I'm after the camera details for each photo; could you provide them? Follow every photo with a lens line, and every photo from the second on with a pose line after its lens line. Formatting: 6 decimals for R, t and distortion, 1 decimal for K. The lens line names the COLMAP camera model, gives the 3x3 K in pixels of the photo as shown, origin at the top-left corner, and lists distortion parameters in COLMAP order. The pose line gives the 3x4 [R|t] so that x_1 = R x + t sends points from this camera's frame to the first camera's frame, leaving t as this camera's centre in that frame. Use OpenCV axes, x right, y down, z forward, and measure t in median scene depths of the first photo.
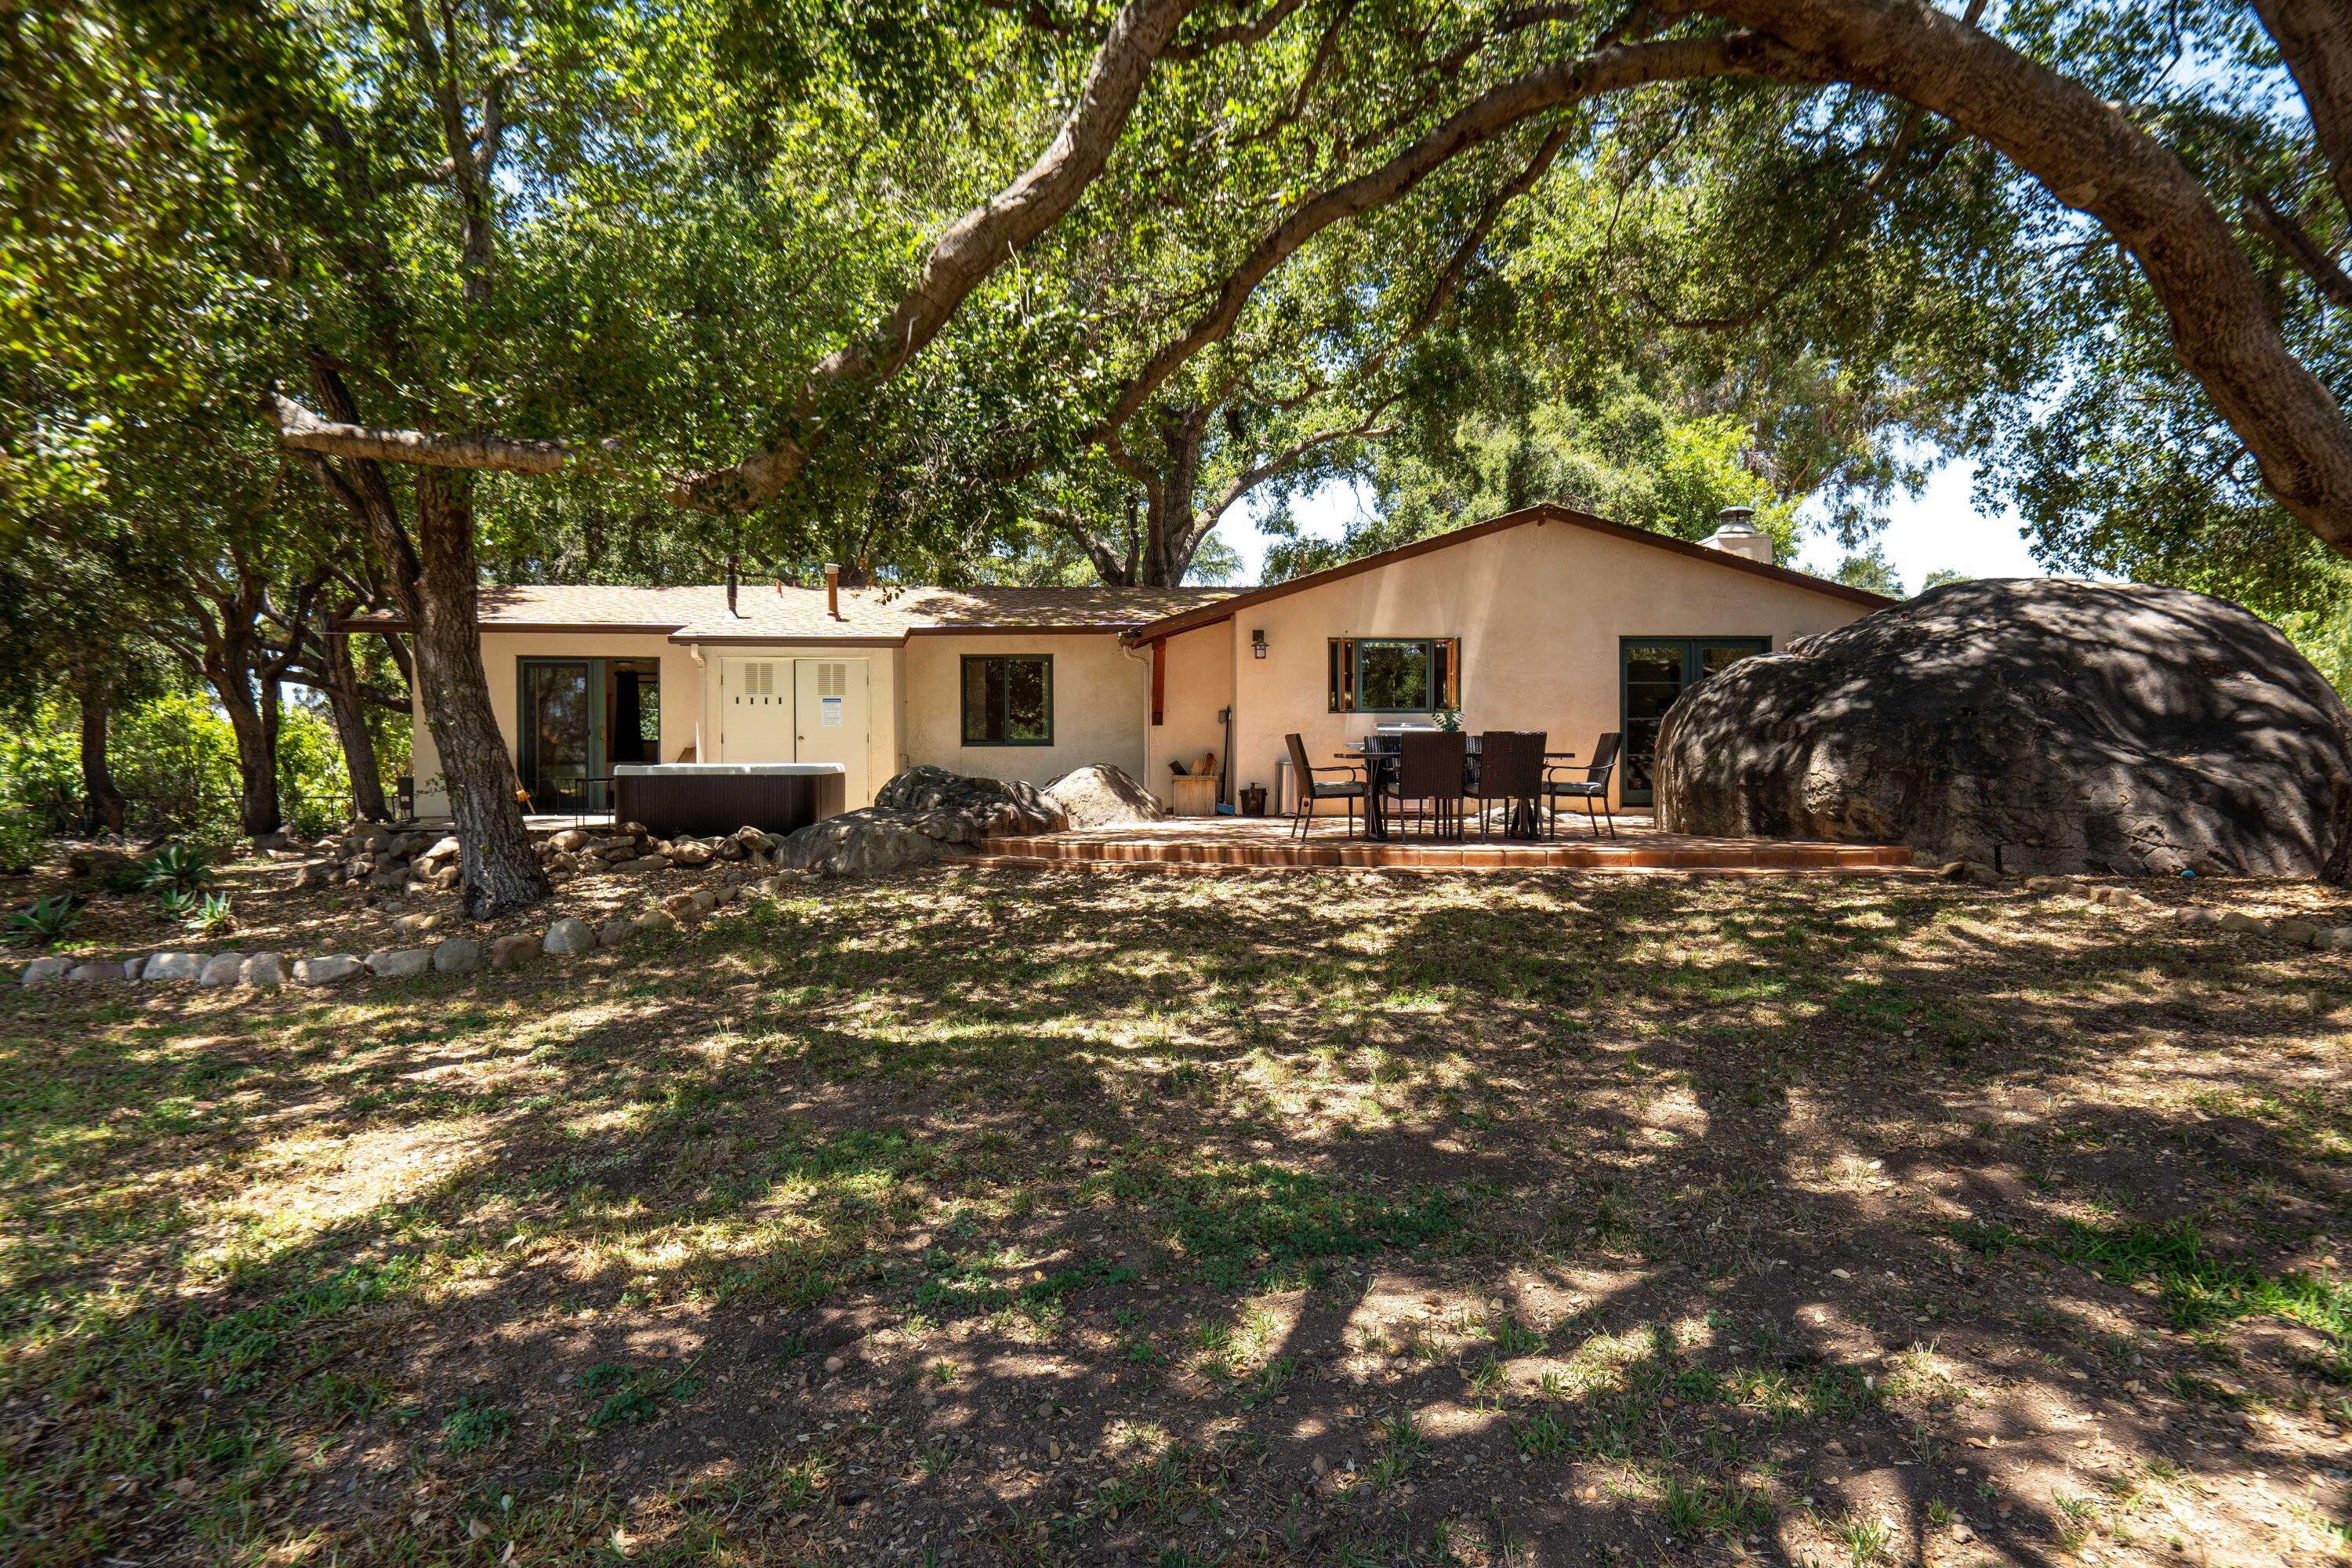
lens RADIAL K [[1354.6, 0, 1175.3], [0, 1354.6, 777.4], [0, 0, 1]] dist [0.000482, -0.000020]
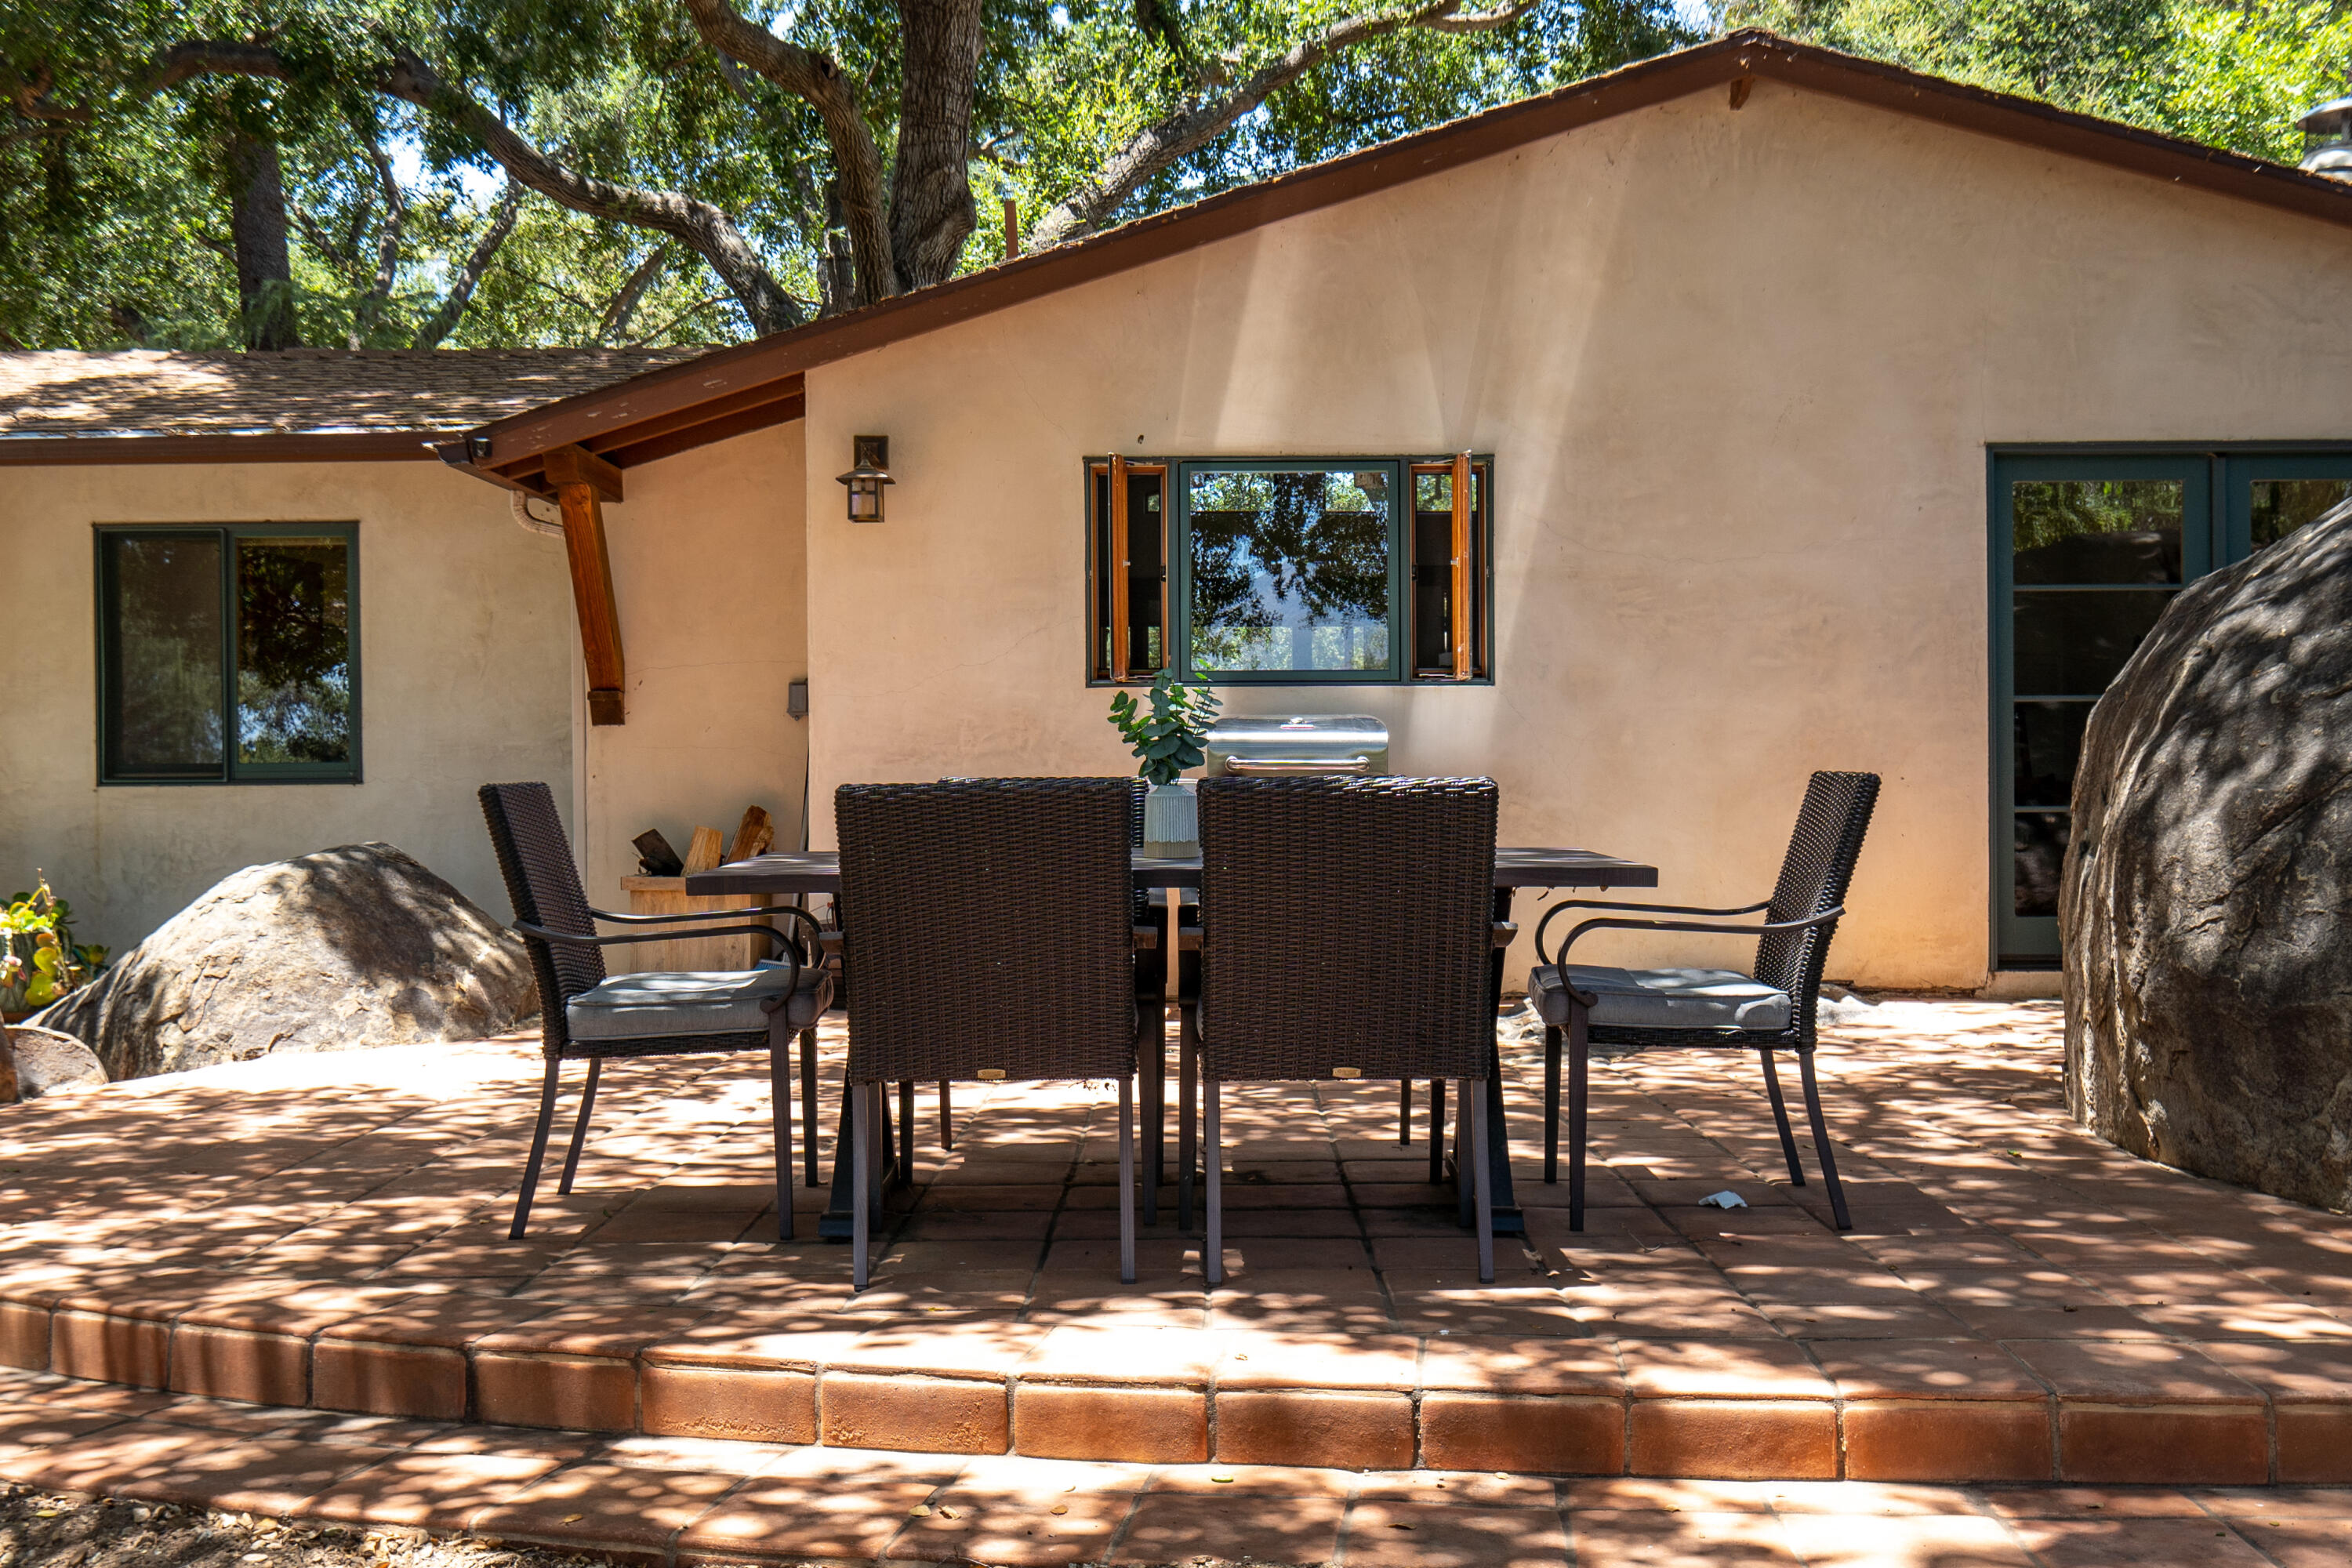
lens RADIAL K [[2446.3, 0, 1176.4], [0, 2446.3, 784.6], [0, 0, 1]] dist [-0.046511, 0.000000]
pose [[0.998399, -0.001043, -0.056553, 0.168619], [0.000704, 0.999982, -0.006016, -0.020455], [0.056558, 0.005966, 0.998381, 0.414339]]
